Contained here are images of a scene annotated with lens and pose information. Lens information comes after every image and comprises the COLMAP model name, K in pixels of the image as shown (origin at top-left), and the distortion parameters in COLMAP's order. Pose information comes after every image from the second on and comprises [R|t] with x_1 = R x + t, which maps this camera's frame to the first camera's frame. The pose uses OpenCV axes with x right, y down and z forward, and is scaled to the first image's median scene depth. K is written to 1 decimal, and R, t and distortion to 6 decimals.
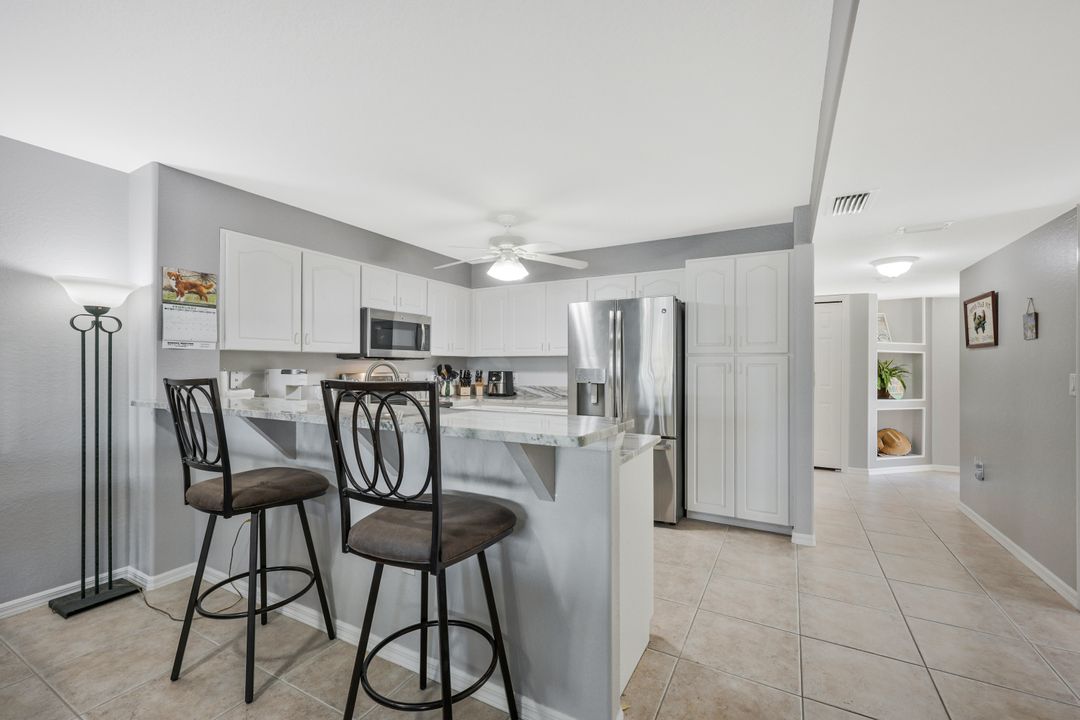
lens RADIAL K [[440.3, 0, 543.3], [0, 440.3, 361.1], [0, 0, 1]] dist [-0.002927, 0.000055]
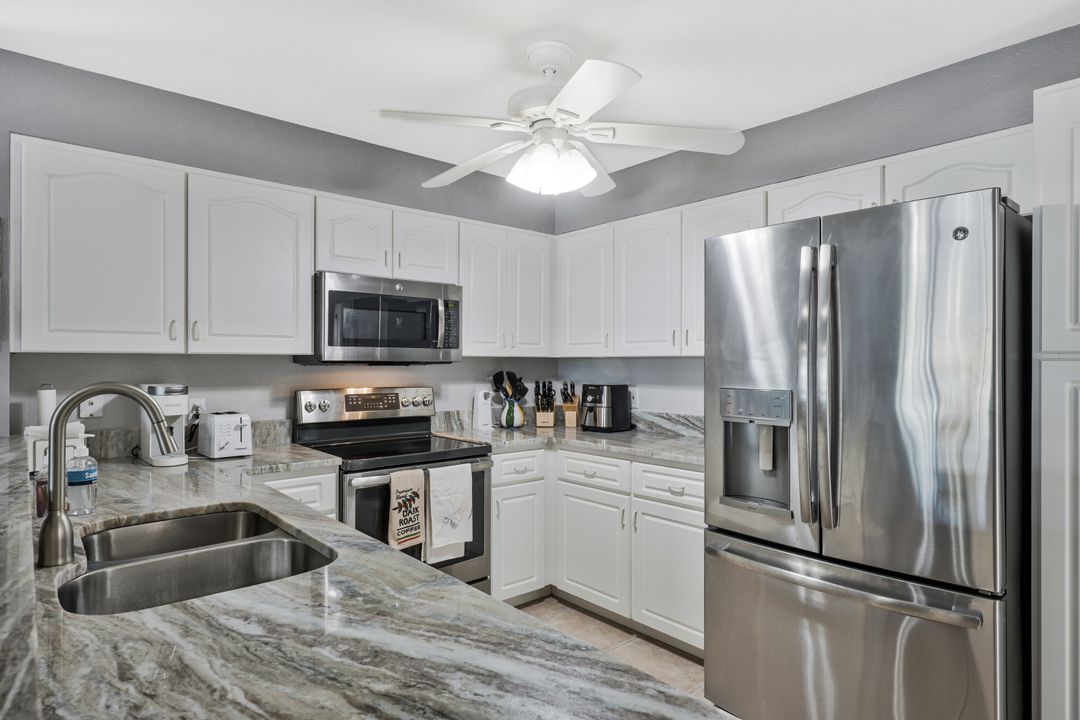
lens RADIAL K [[598.5, 0, 538.8], [0, 598.5, 360.8], [0, 0, 1]] dist [0.004814, -0.001498]
pose [[0.935078, -0.000315, -0.354443, 0.117933], [0.002038, 0.999988, 0.004489, -0.012789], [0.354437, -0.004920, 0.935067, 0.396163]]
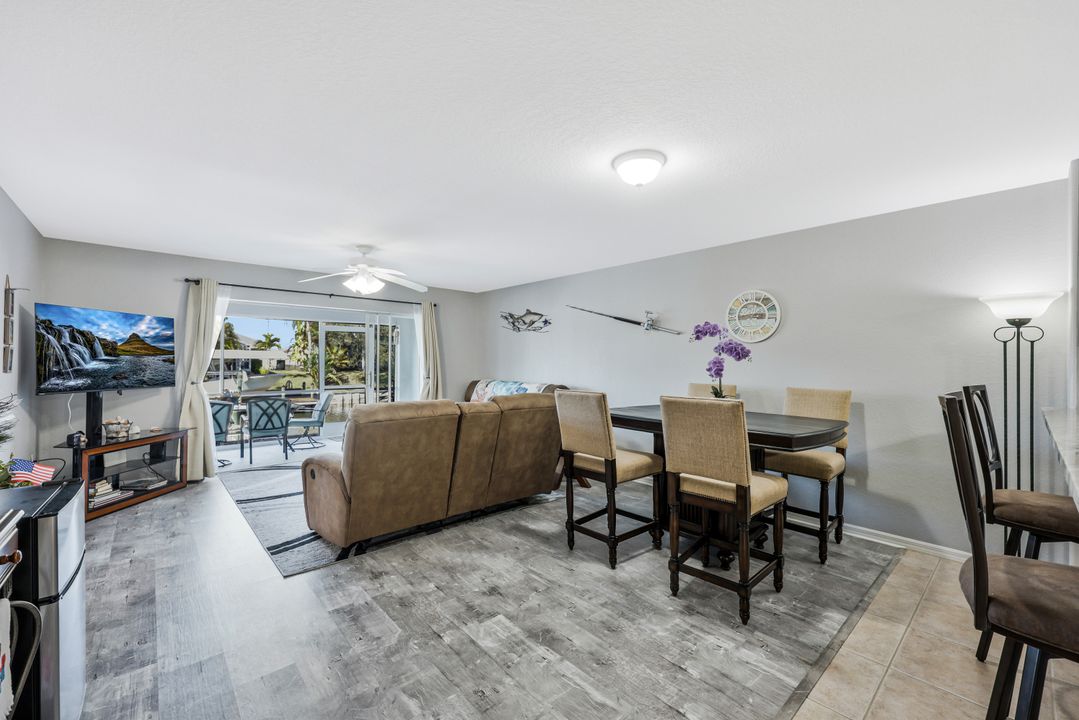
lens RADIAL K [[439.9, 0, 534.8], [0, 439.9, 361.8], [0, 0, 1]] dist [-0.002927, 0.000055]
pose [[-0.341006, -0.003586, -0.940054, 0.279400], [-0.000148, 0.999993, -0.003761, -0.008187], [0.940061, -0.001143, -0.341004, 0.158167]]
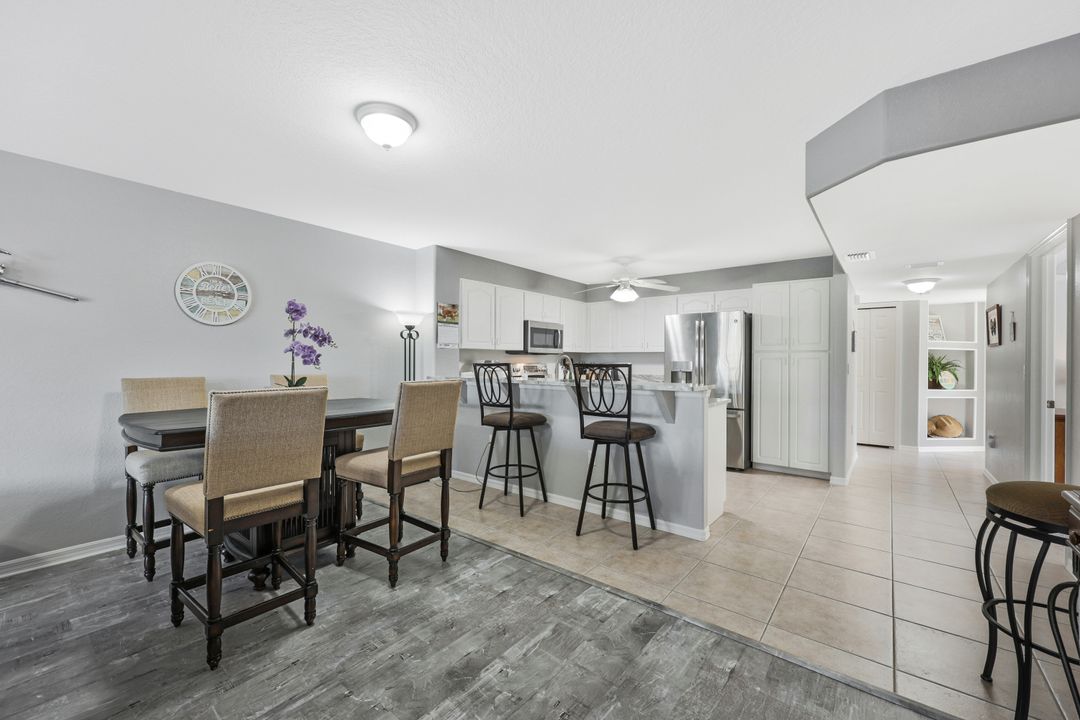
lens RADIAL K [[440.3, 0, 537.2], [0, 440.3, 358.3], [0, 0, 1]] dist [-0.002927, 0.000055]
pose [[0.985485, 0.003813, -0.169718, -0.112555], [-0.003216, 0.999988, 0.003794, 0.003638], [0.169731, -0.003193, 0.985485, -0.491559]]
